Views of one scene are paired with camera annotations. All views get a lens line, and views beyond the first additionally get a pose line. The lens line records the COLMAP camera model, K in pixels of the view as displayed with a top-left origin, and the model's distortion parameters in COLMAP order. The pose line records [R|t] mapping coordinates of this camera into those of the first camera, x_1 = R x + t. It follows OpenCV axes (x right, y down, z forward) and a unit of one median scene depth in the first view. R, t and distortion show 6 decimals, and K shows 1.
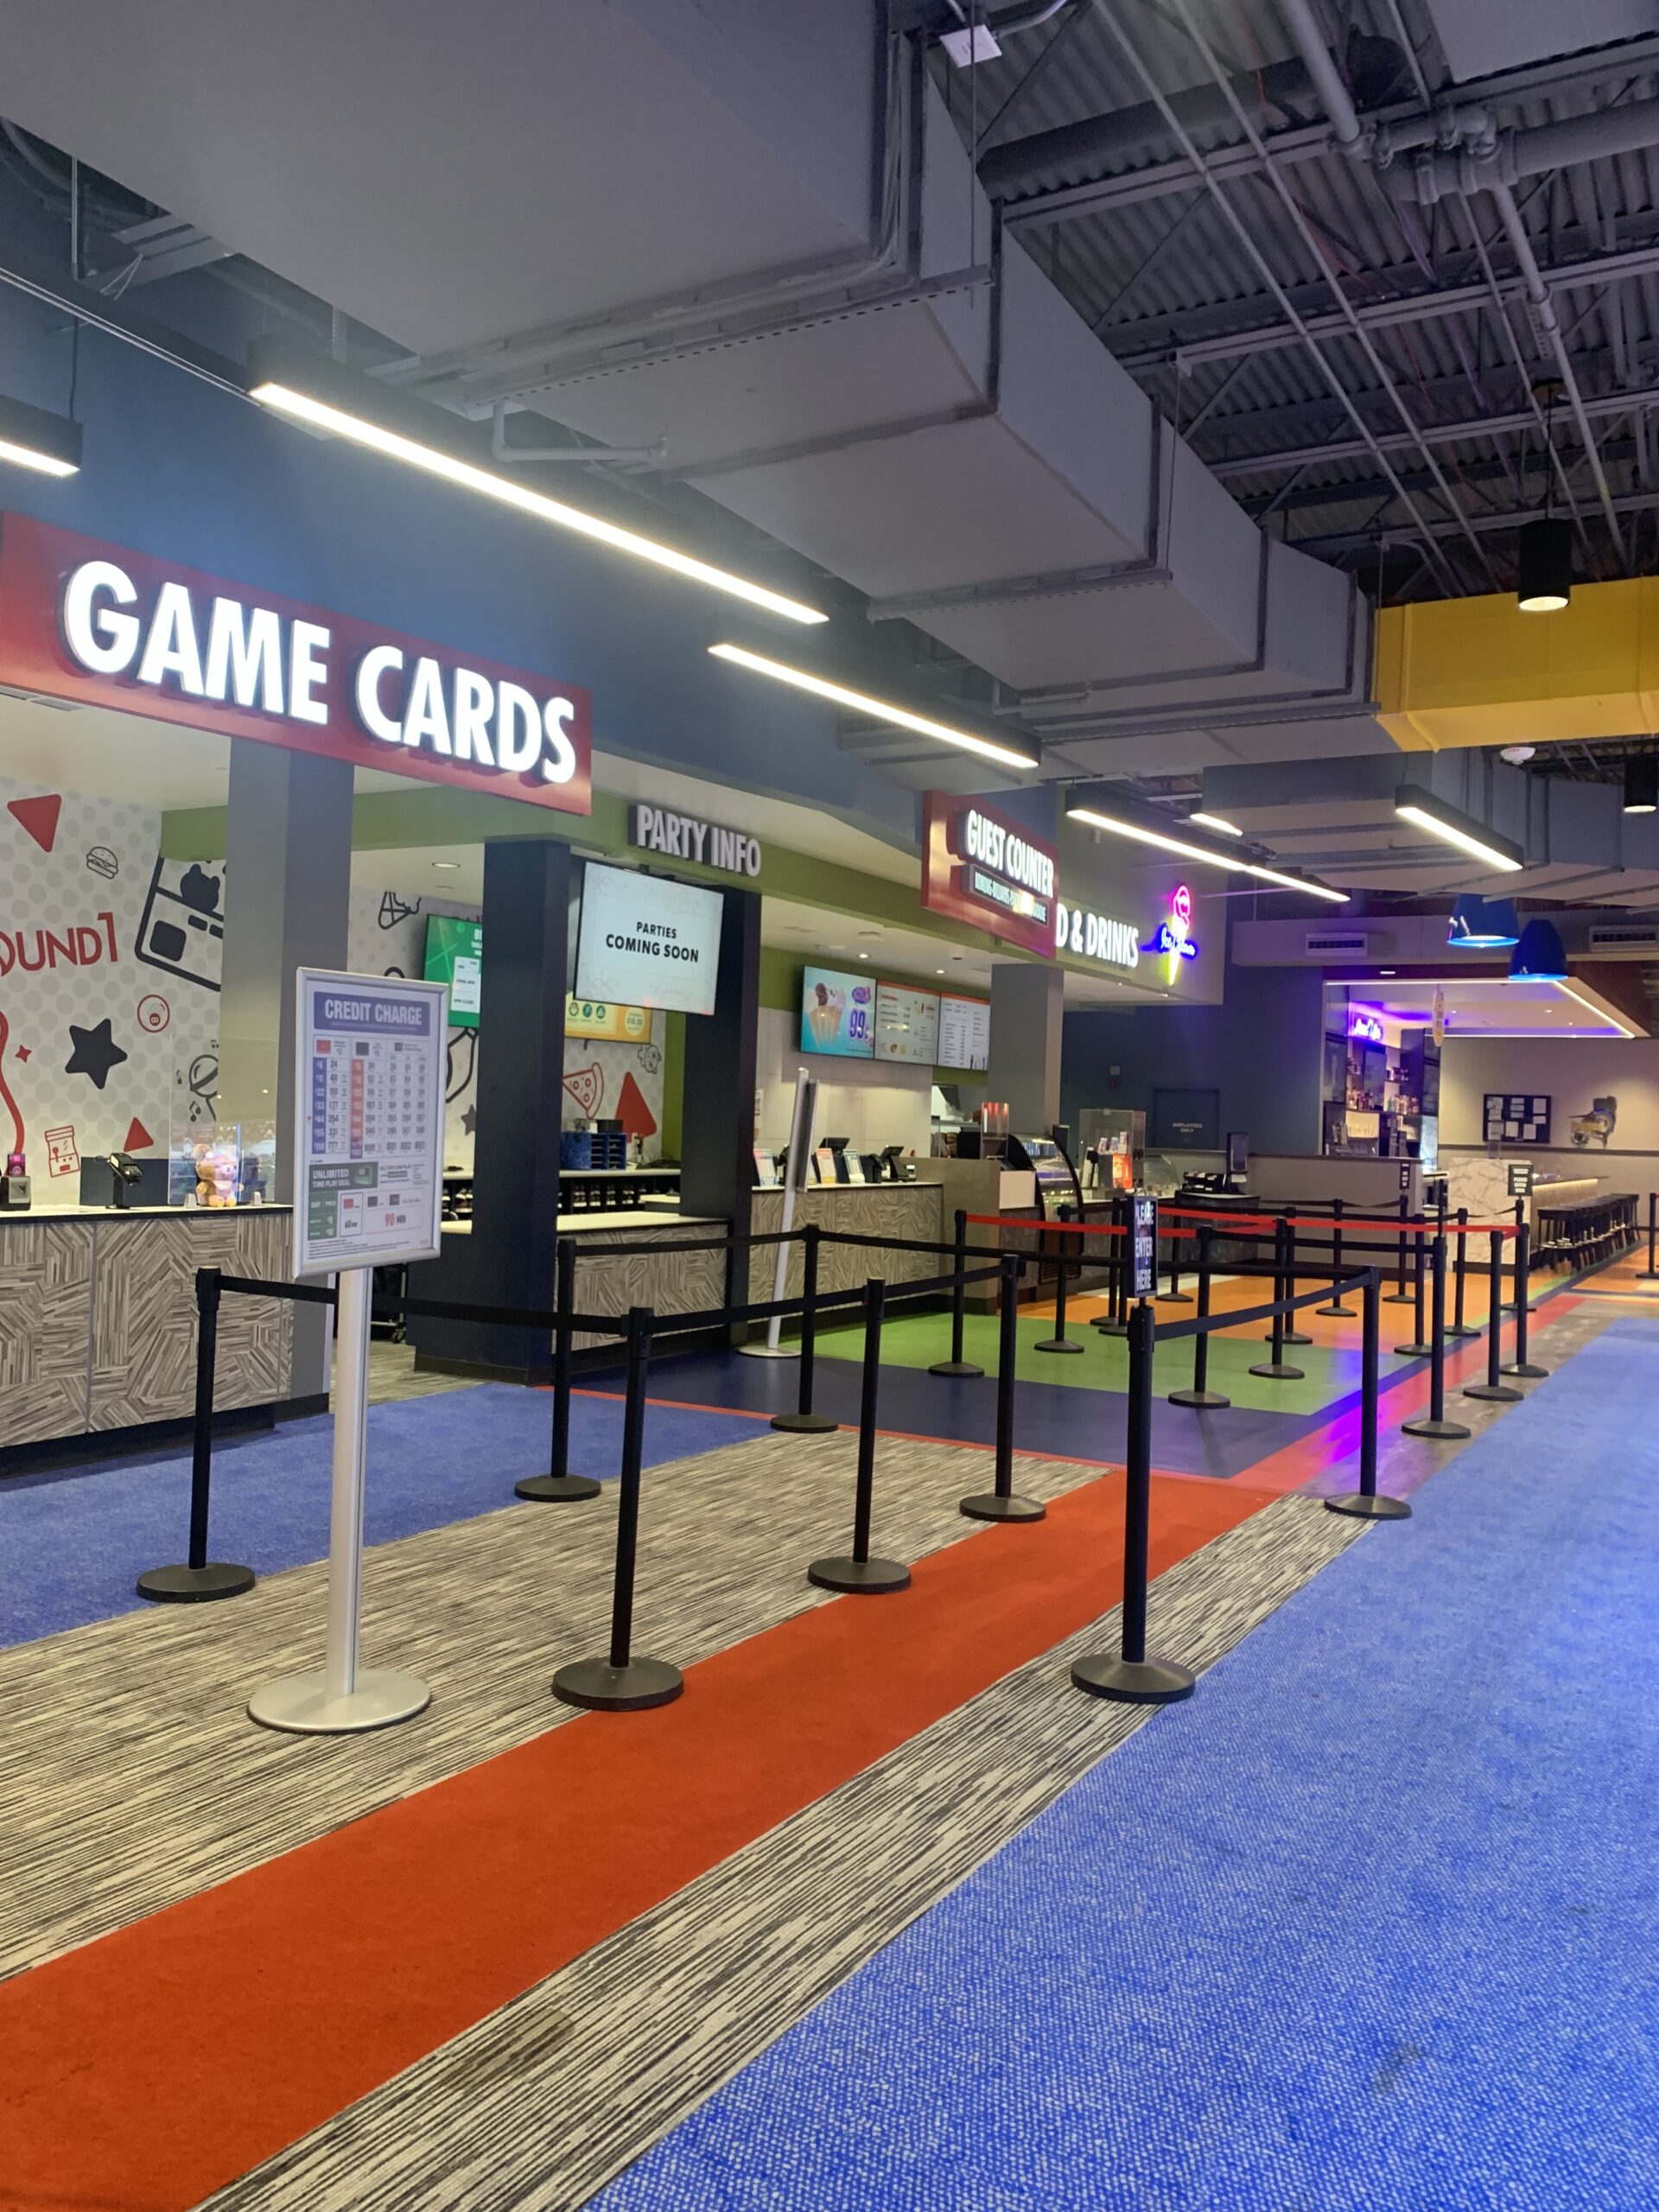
lens RADIAL K [[1716.2, 0, 829.5], [0, 1716.2, 1106.0], [0, 0, 1]] dist [-0.002174, 0.003115]
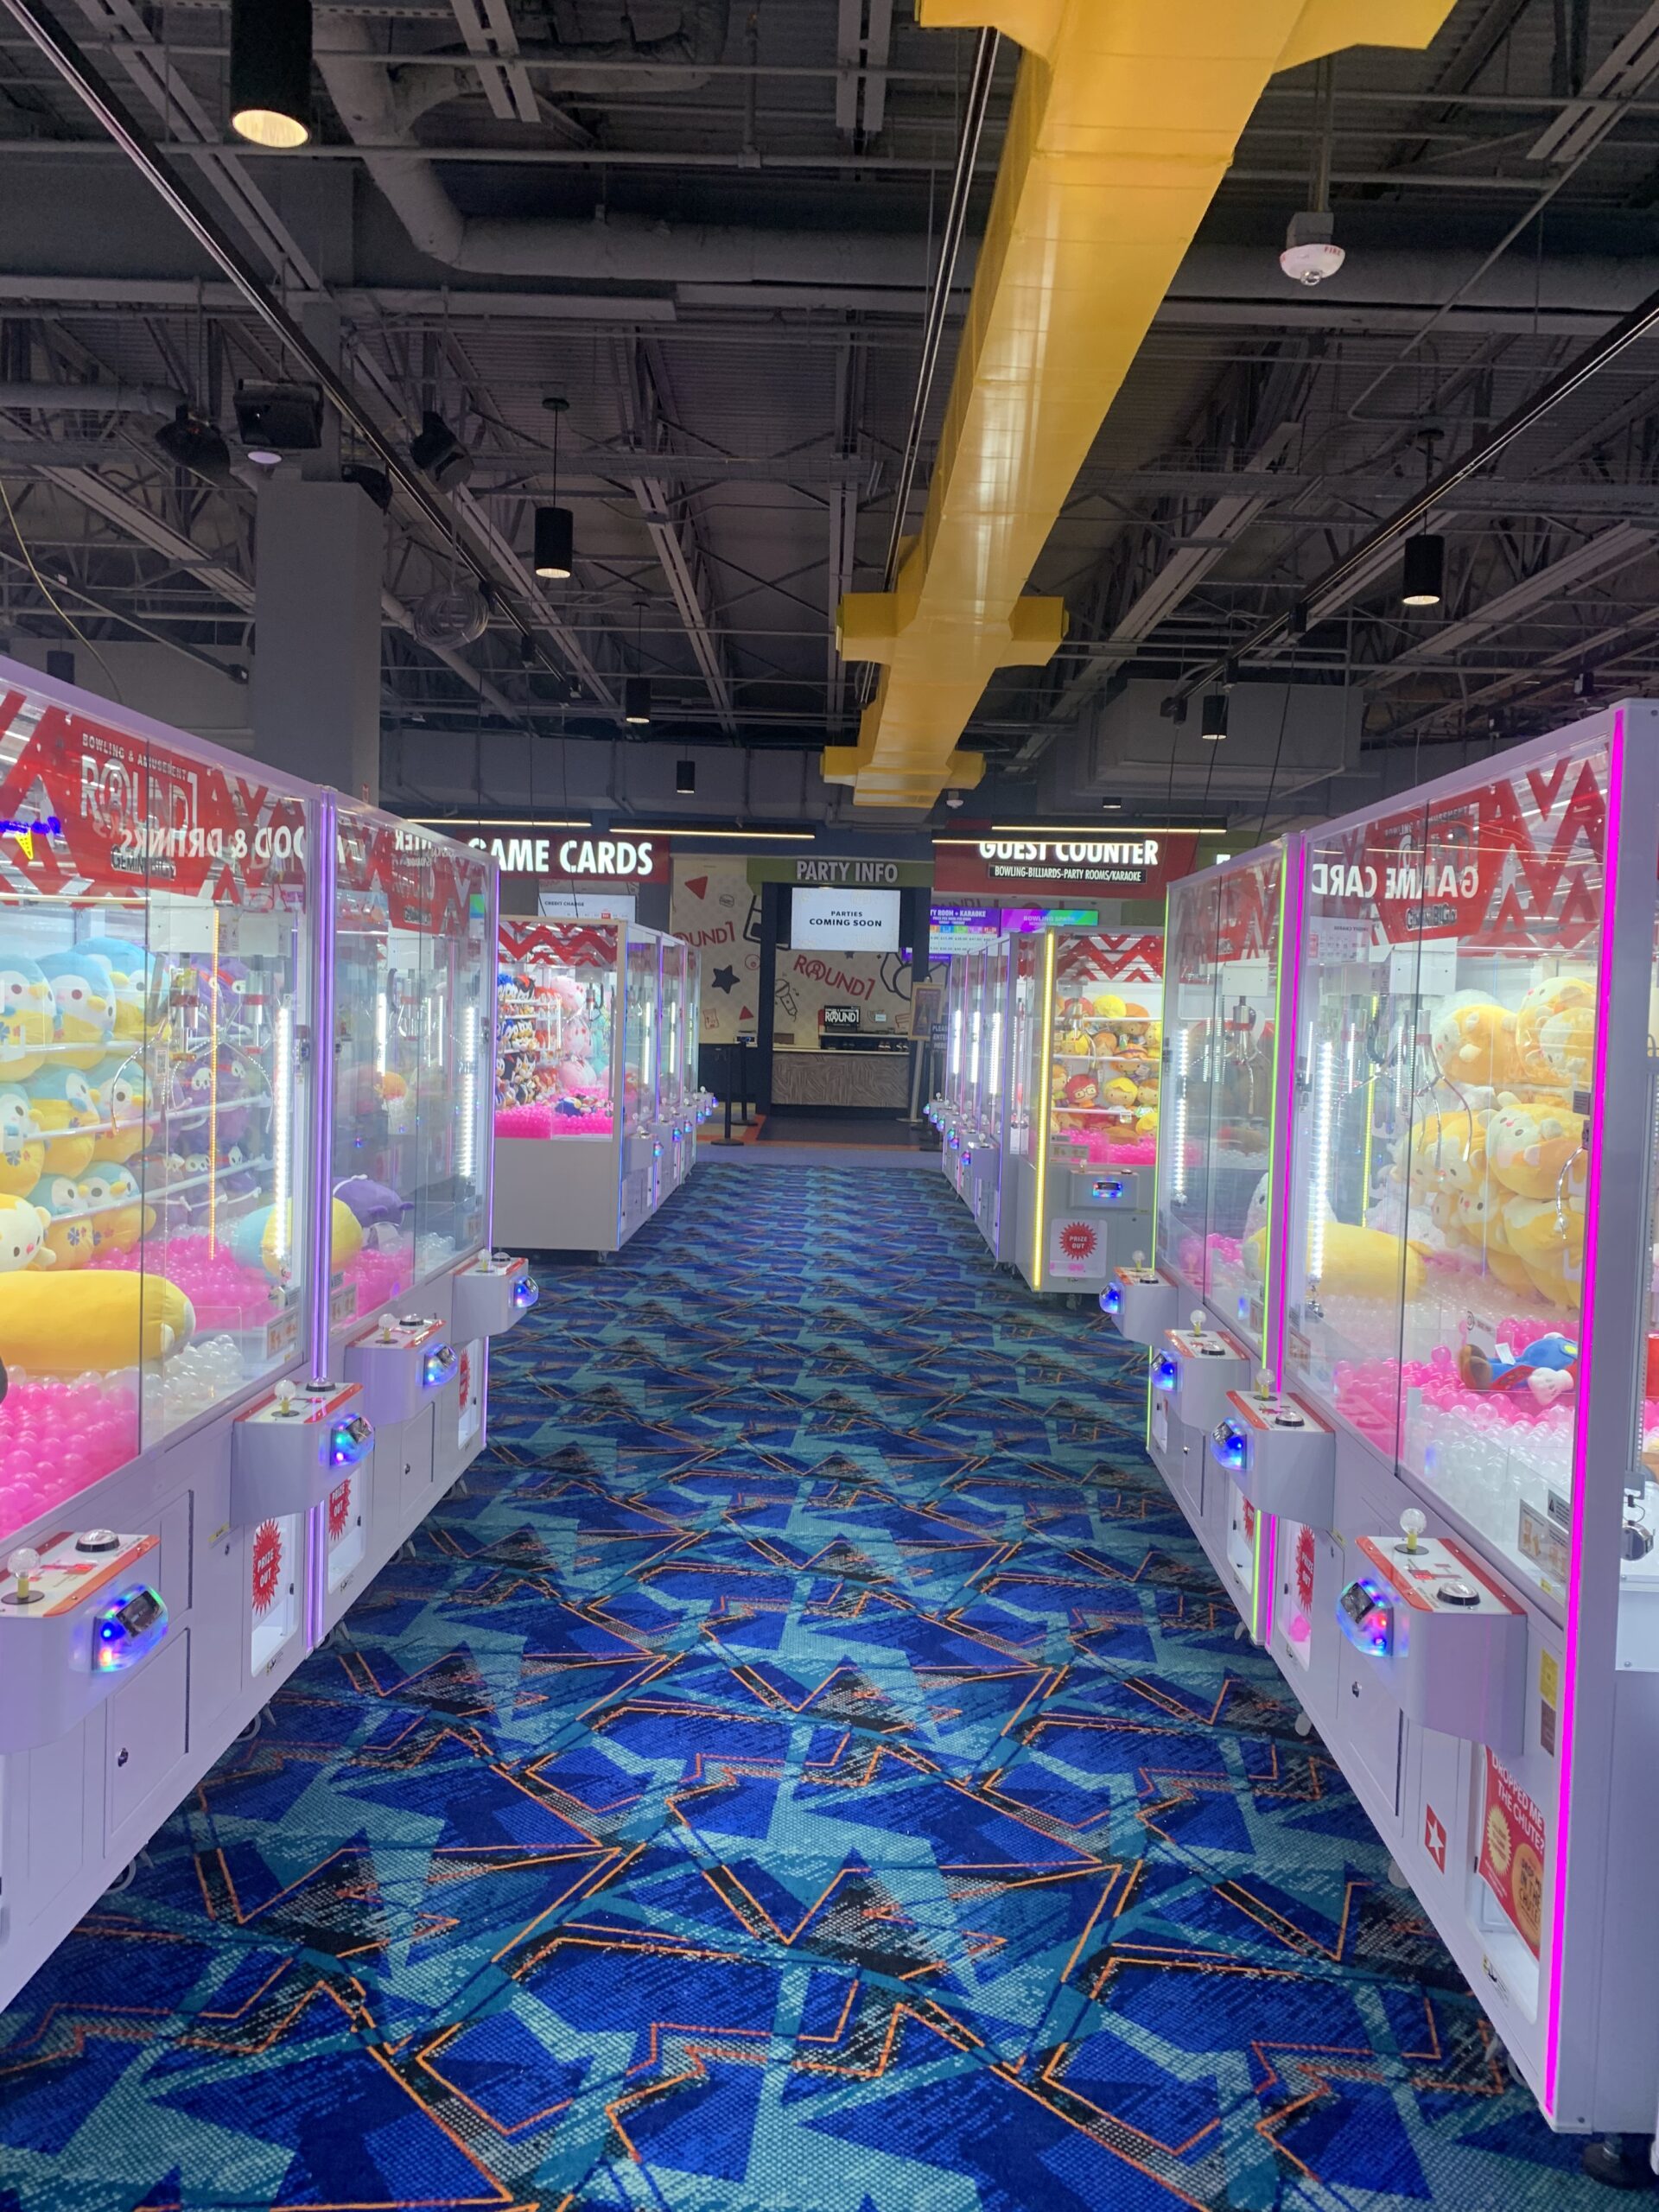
lens RADIAL K [[1676.9, 0, 829.5], [0, 1676.9, 1106.0], [0, 0, 1]] dist [0.037088, -0.001758]
pose [[0.484886, 0.036540, -0.873814, 2.424192], [-0.005892, 0.999241, 0.038515, 0.079044], [0.874557, -0.013527, 0.484733, -0.047102]]
